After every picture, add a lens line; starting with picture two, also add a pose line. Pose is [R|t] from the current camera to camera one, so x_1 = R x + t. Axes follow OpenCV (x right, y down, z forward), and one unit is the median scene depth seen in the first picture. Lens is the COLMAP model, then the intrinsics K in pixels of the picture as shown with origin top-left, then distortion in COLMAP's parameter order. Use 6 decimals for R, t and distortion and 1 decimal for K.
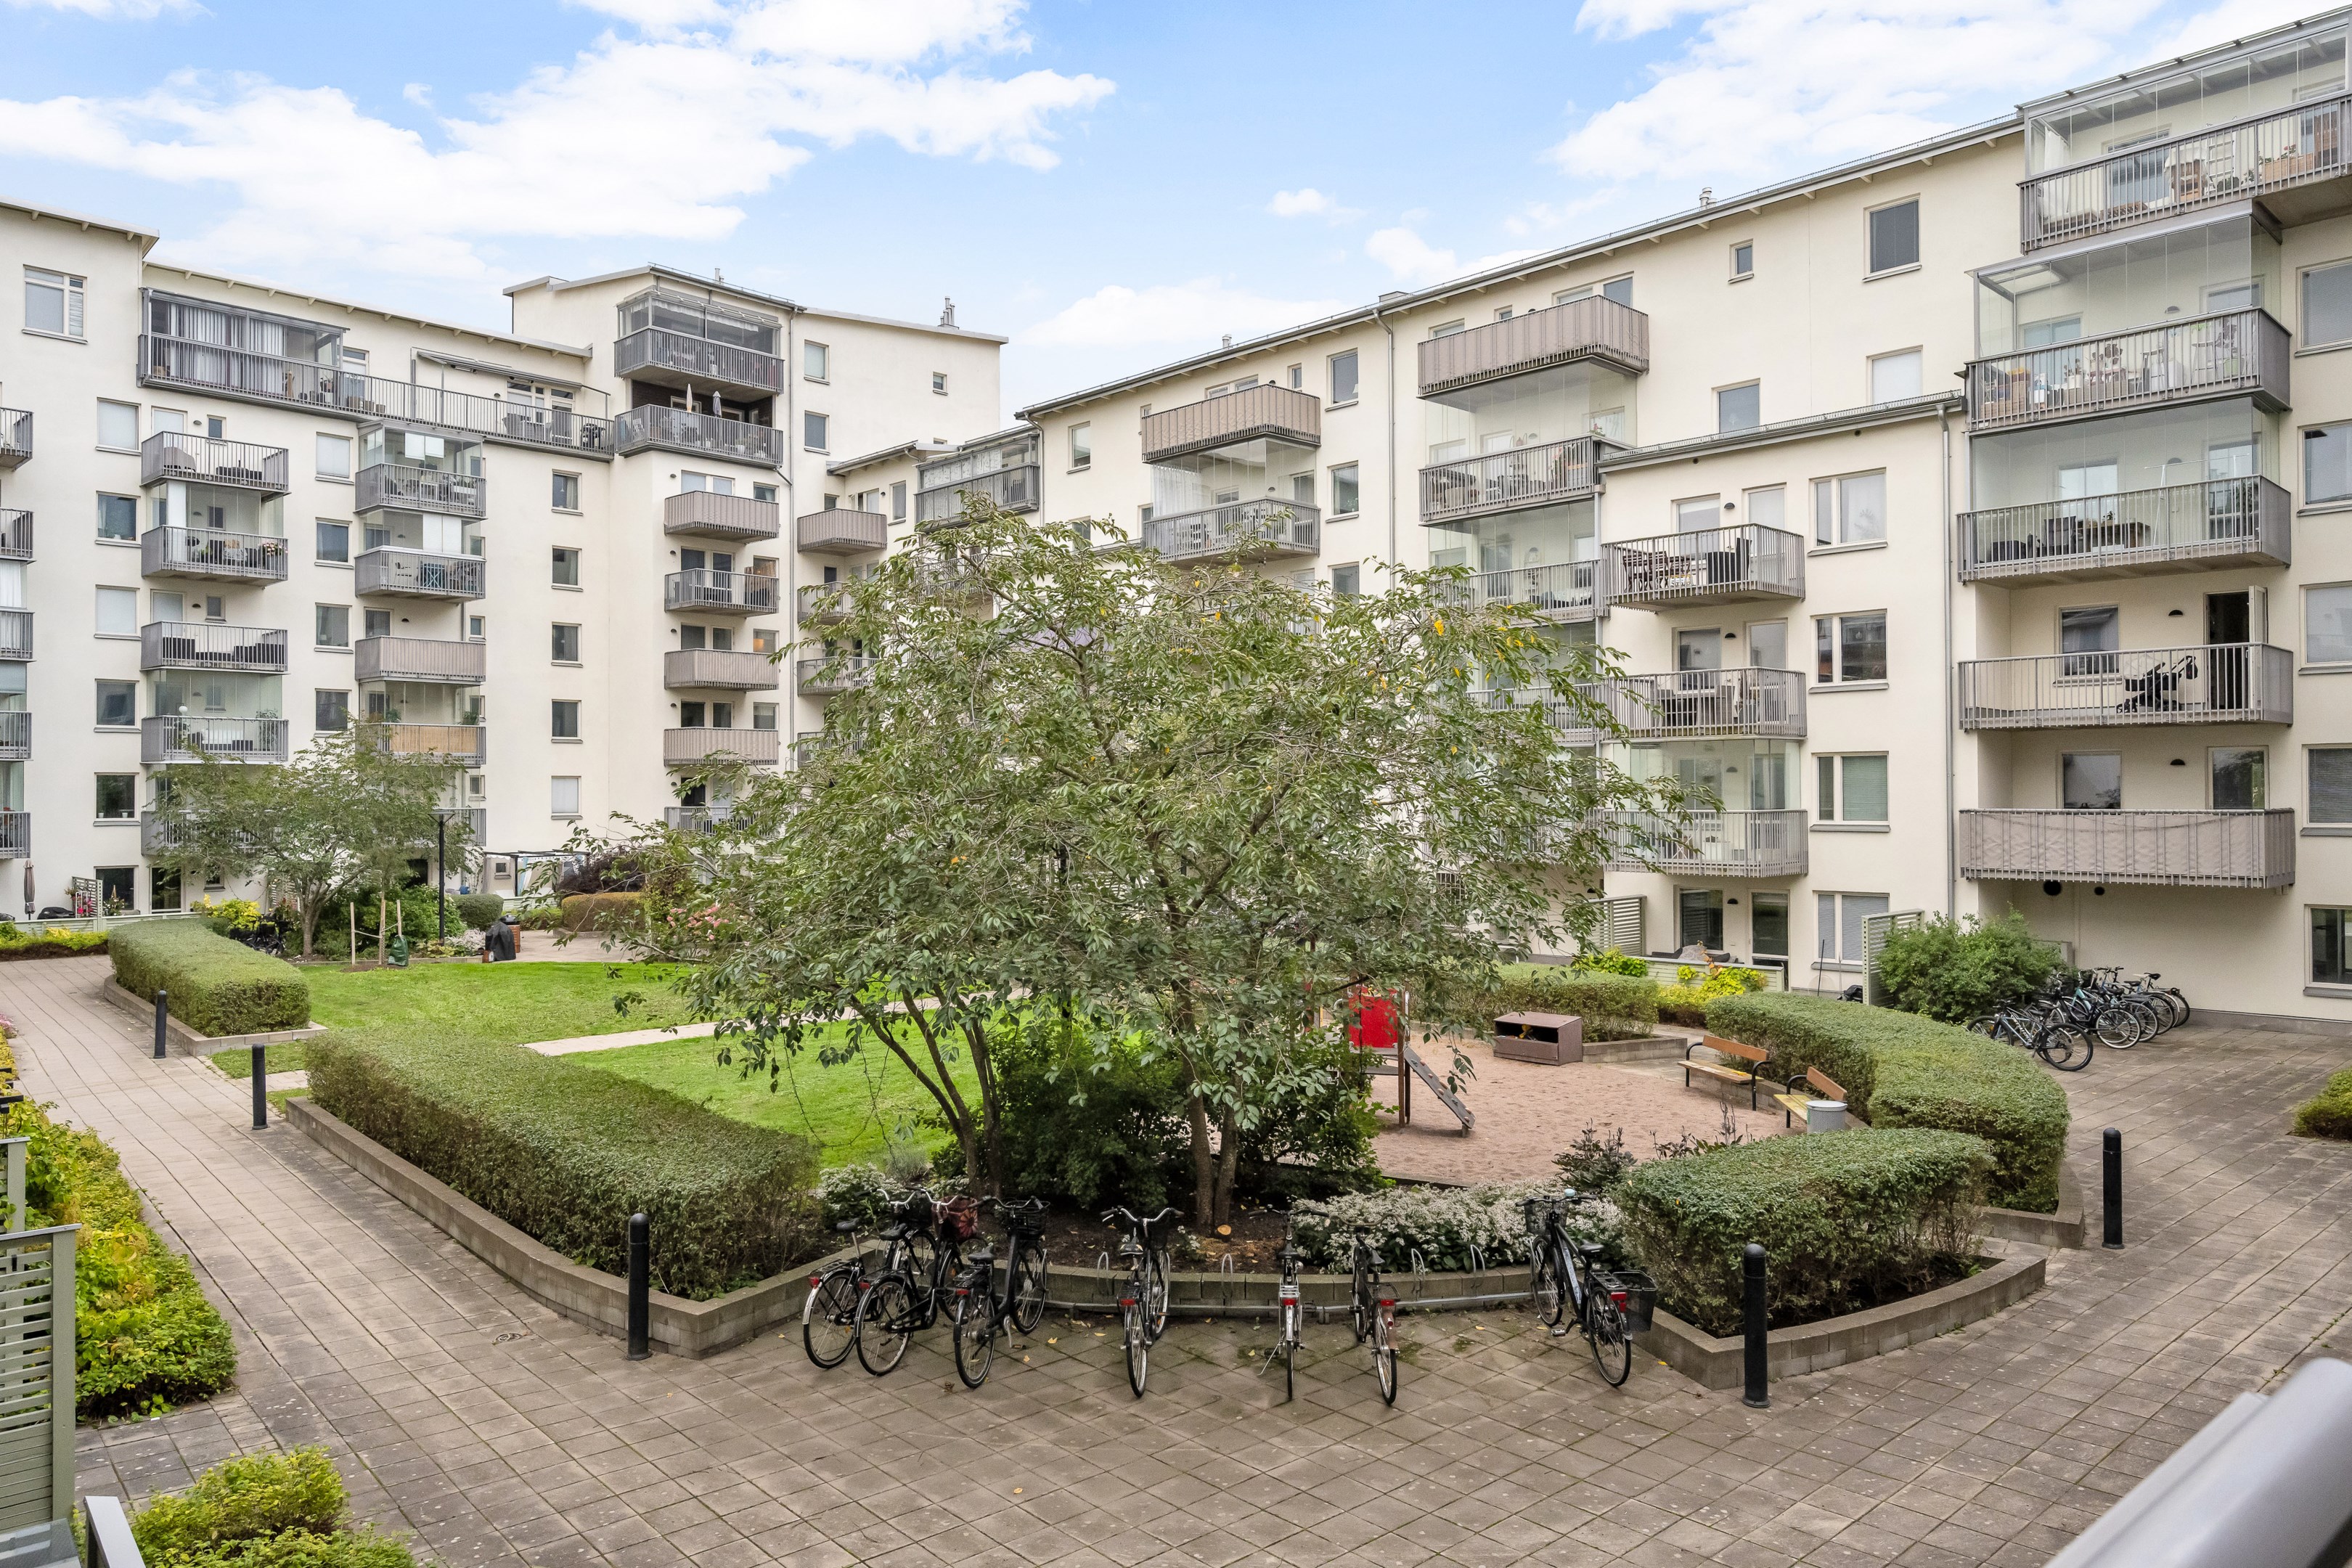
lens RADIAL K [[1541.9, 0, 1166.0], [0, 1541.9, 770.1], [0, 0, 1]] dist [0.006261, -0.005054]
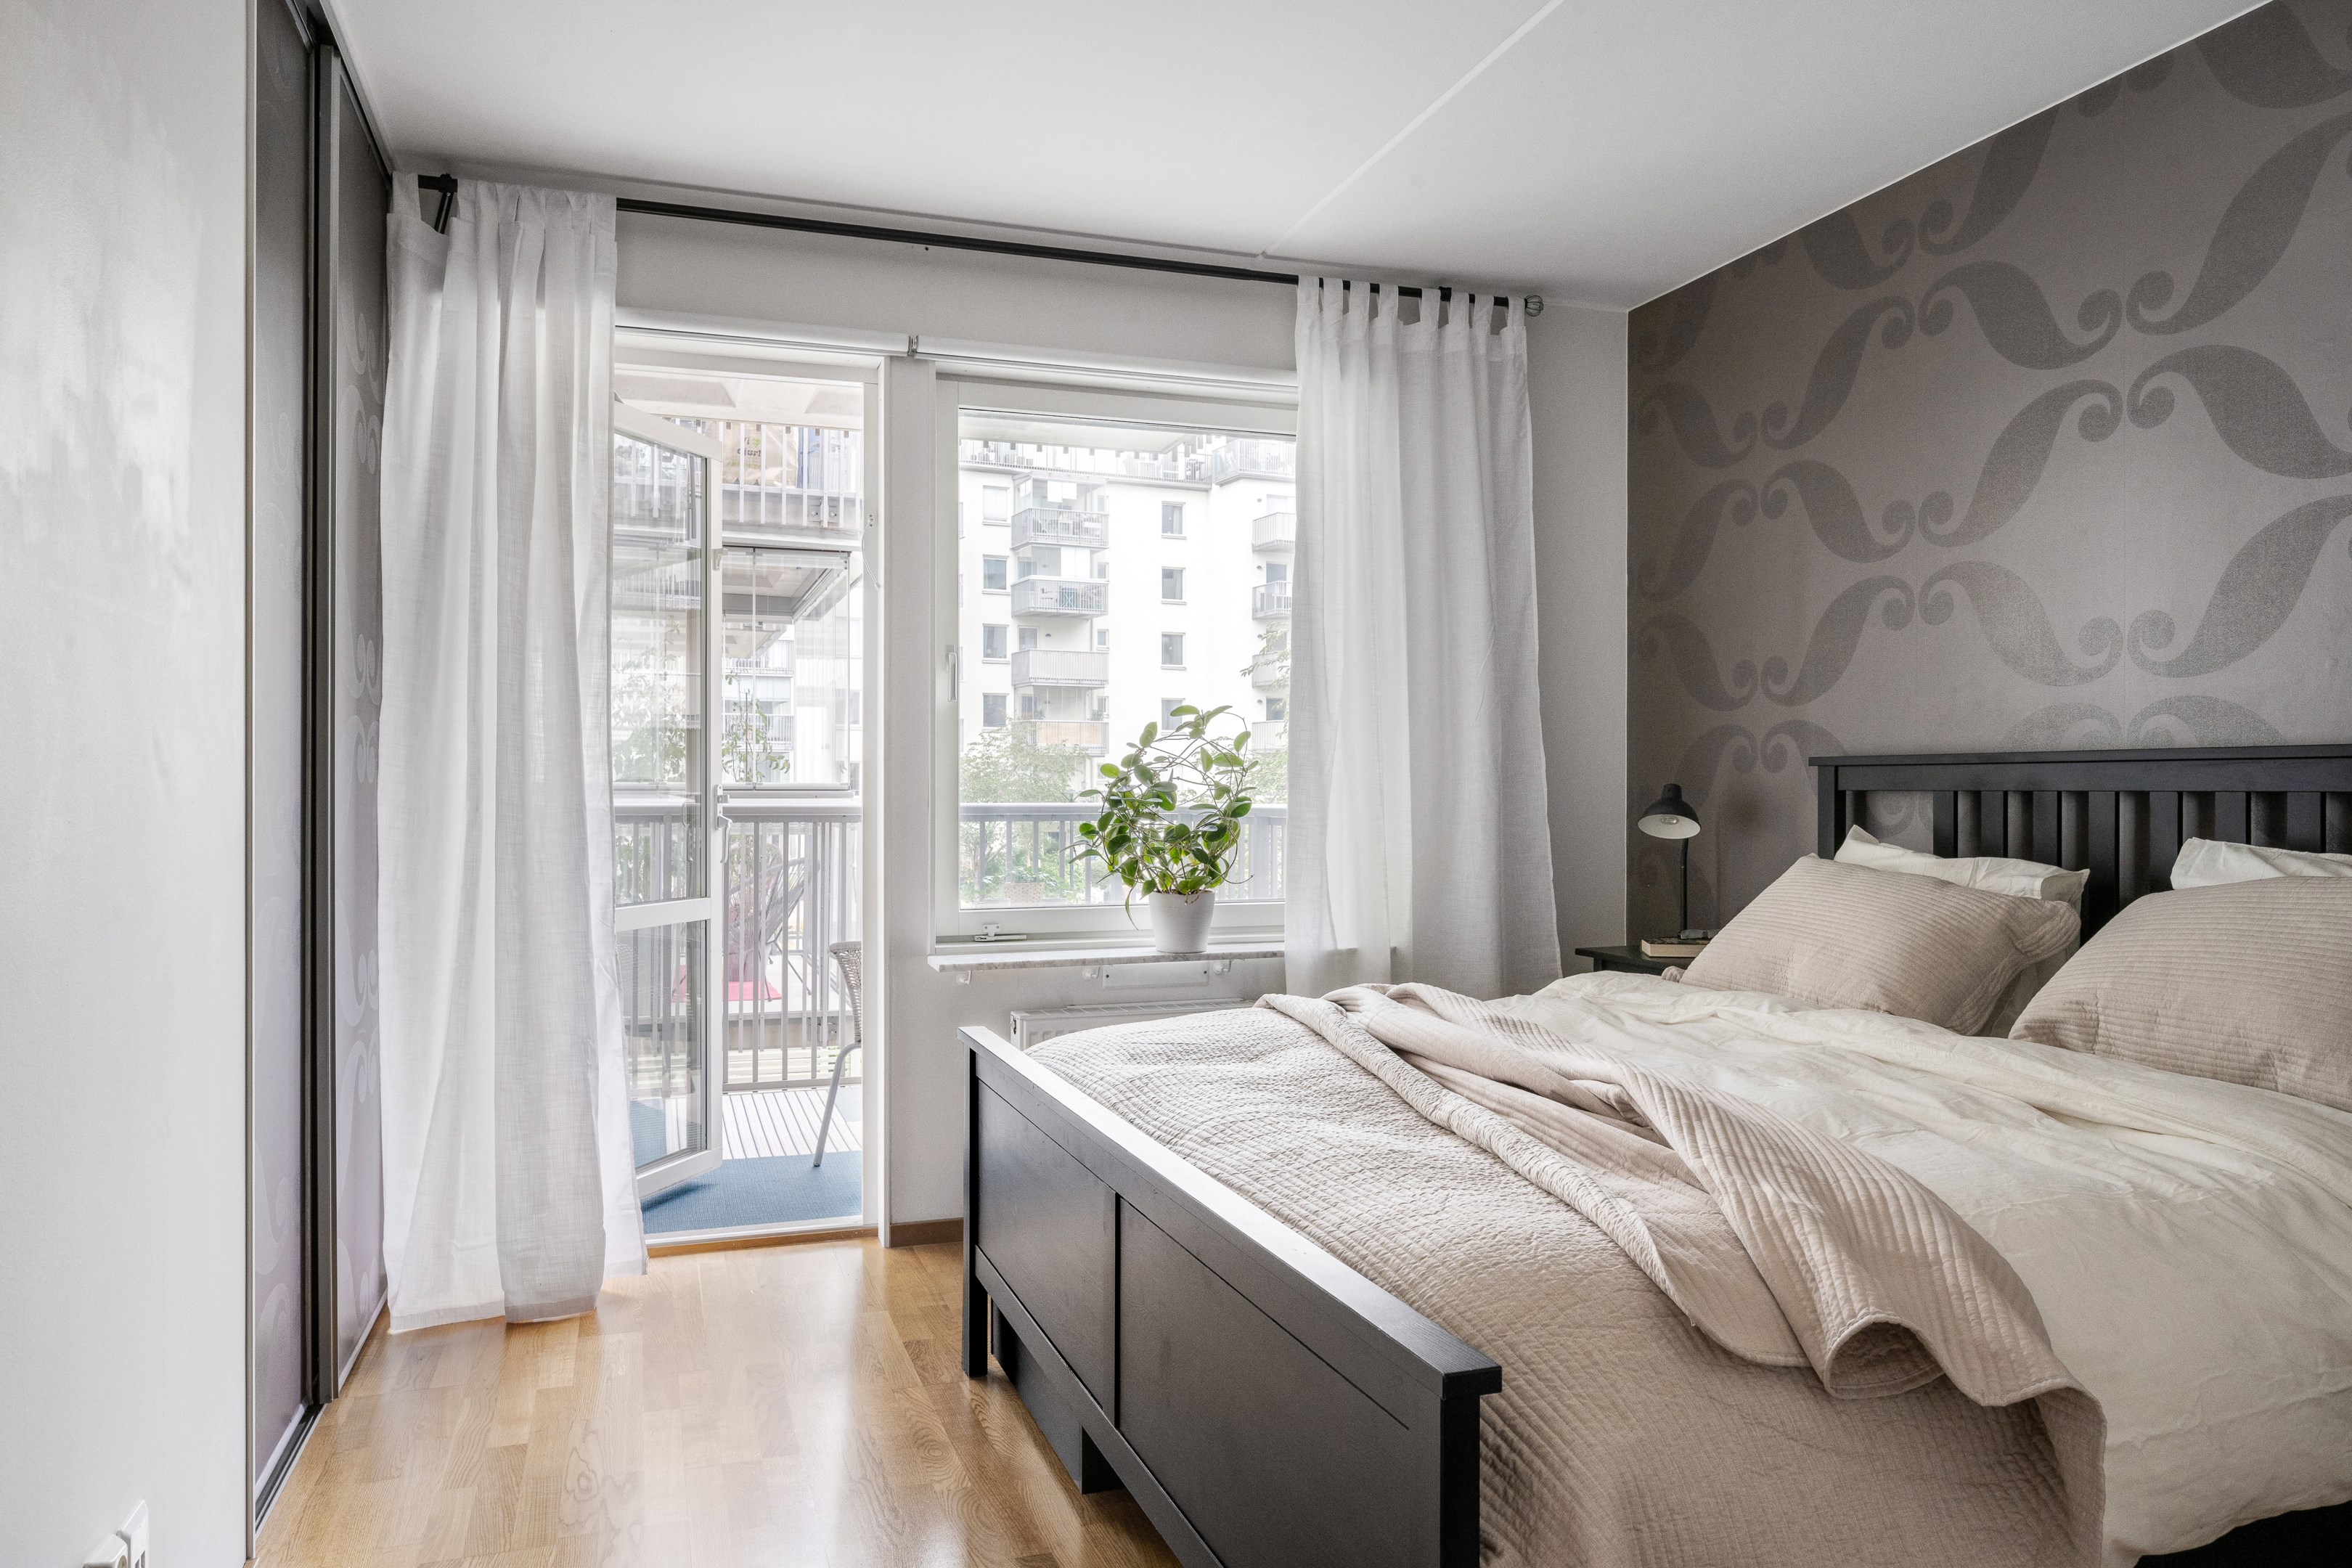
lens RADIAL K [[1541.6, 0, 1176.5], [0, 1541.6, 790.2], [0, 0, 1]] dist [-0.003968, -0.000251]
pose [[0.928064, 0.006893, -0.372357, 0.062560], [0.000064, 0.999826, 0.018666, 0.002539], [0.372421, -0.017347, 0.927902, -0.105229]]
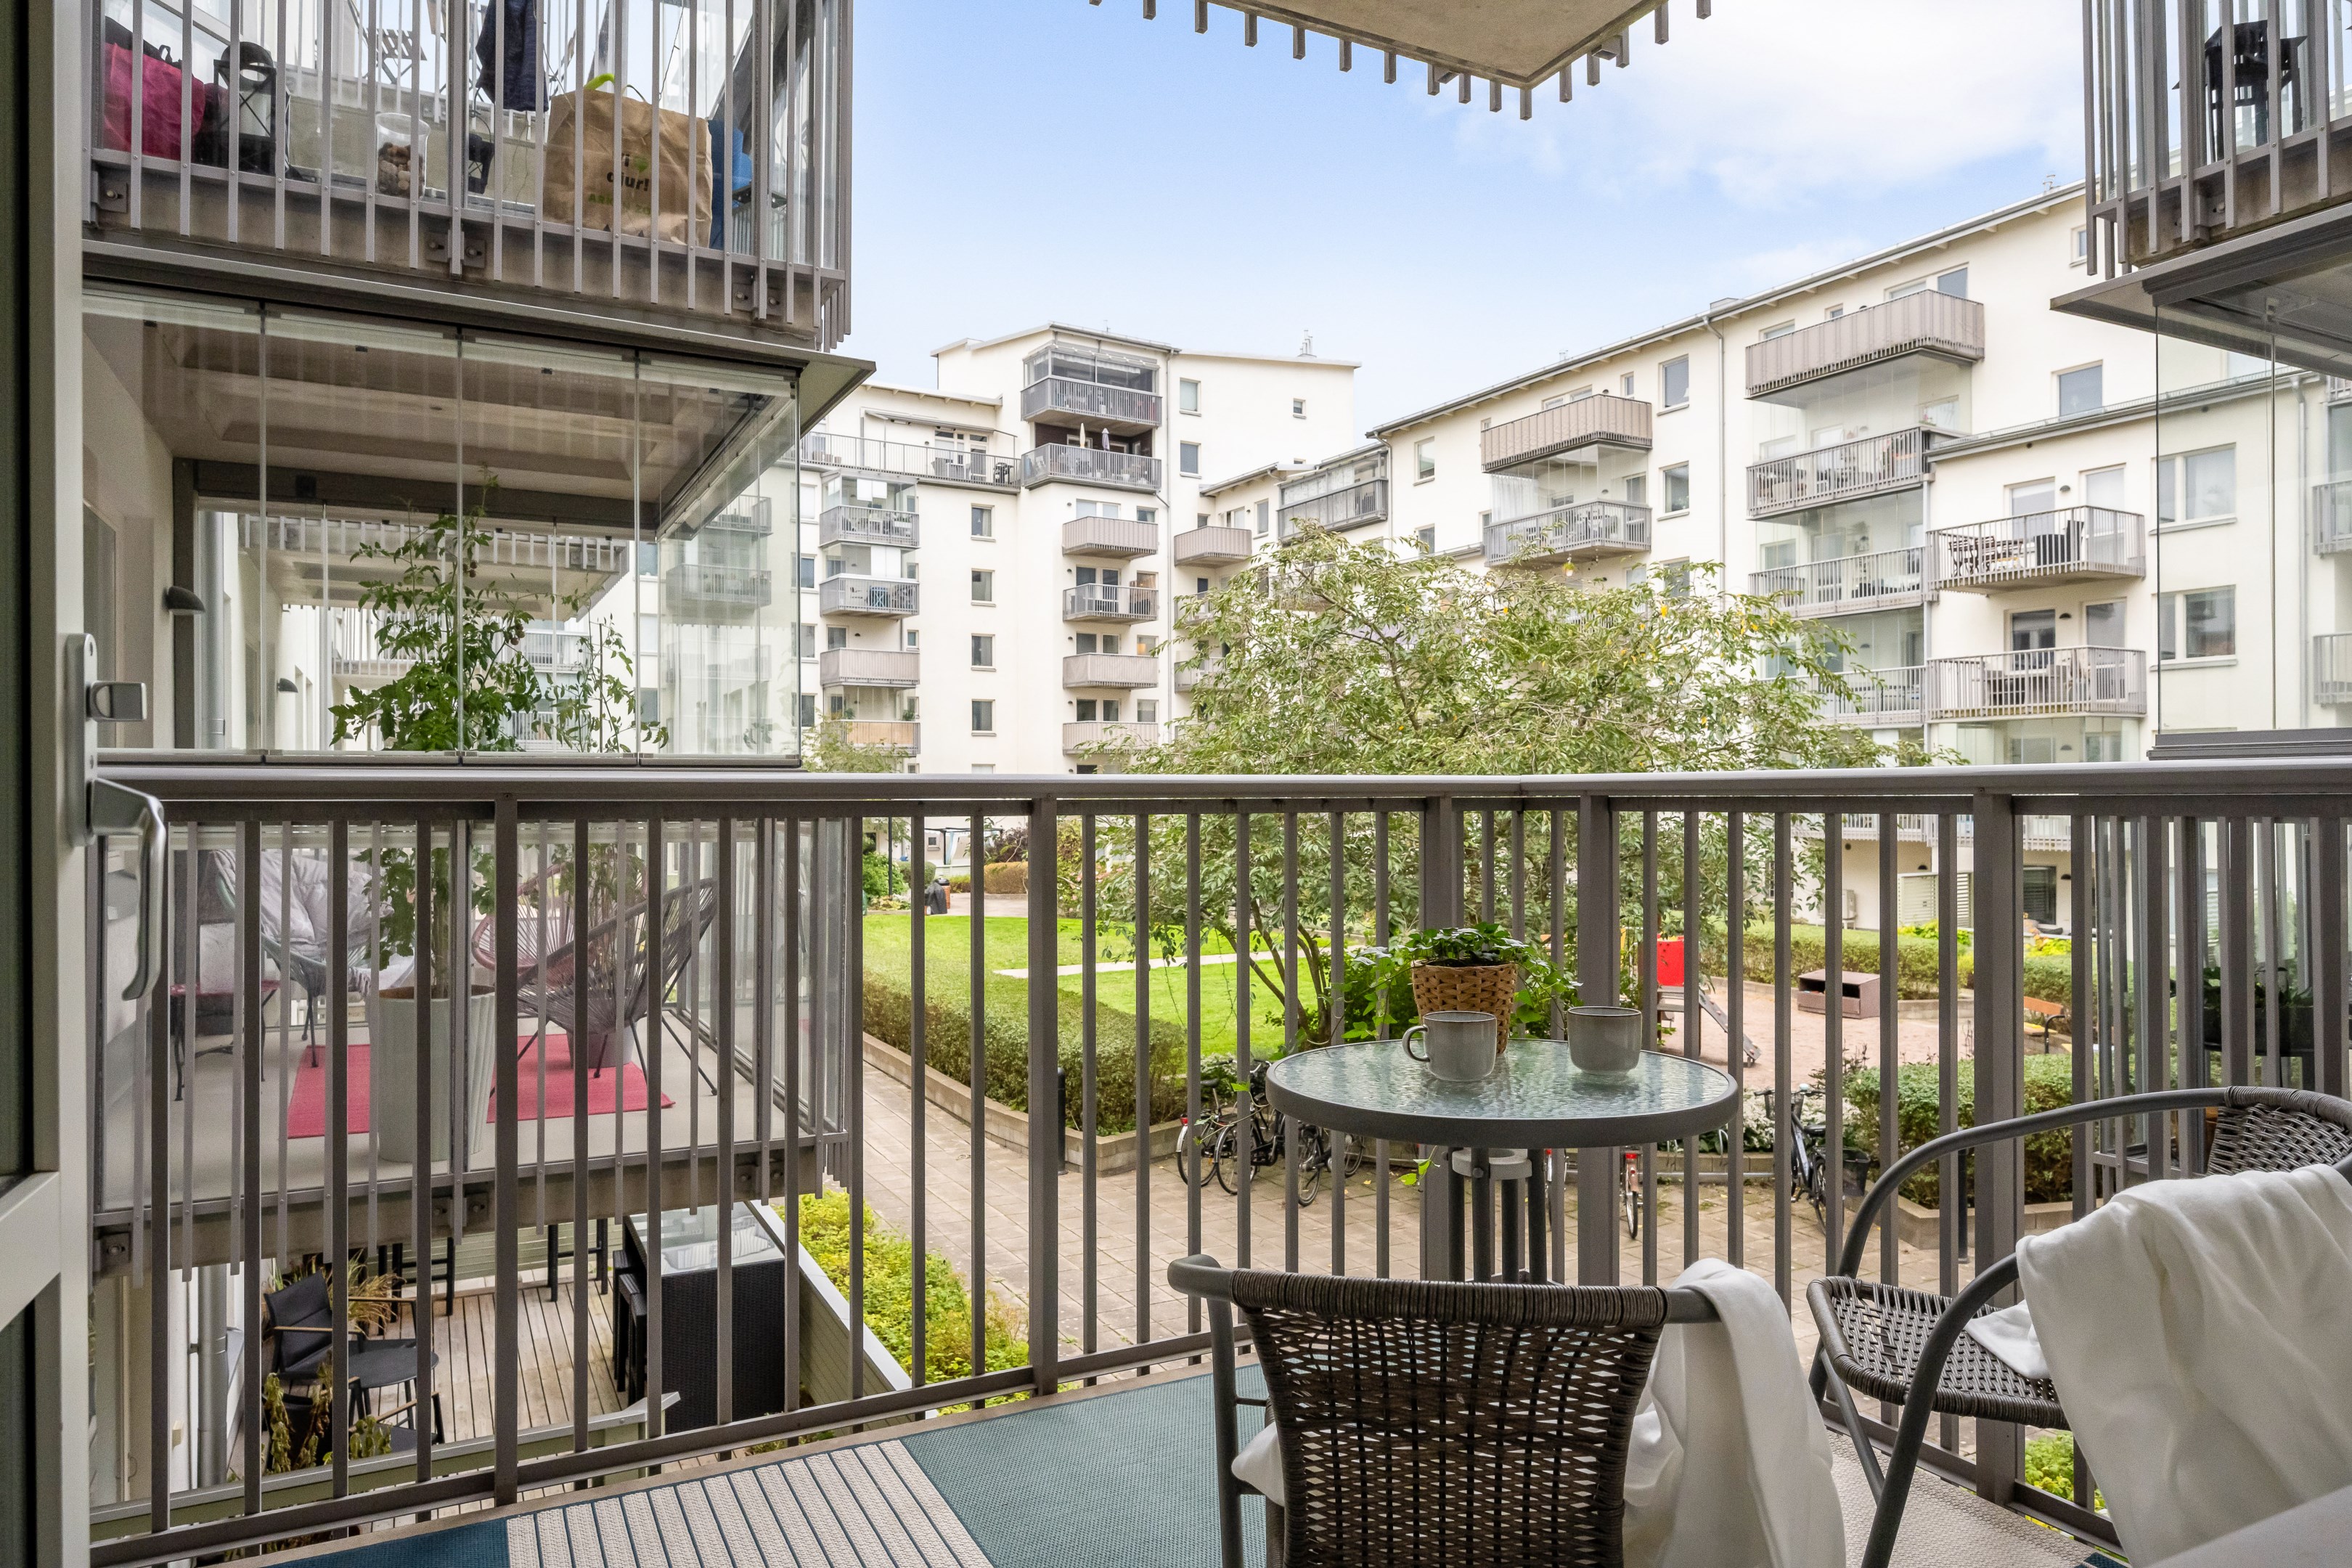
lens RADIAL K [[1449.6, 0, 1162.3], [0, 1449.6, 776.1], [0, 0, 1]] dist [0.005338, 0.001936]
pose [[0.970432, -0.001240, -0.241372, 0.012520], [0.003258, 0.999963, 0.007960, 0.005683], [0.241353, -0.008511, 0.970400, -0.048638]]
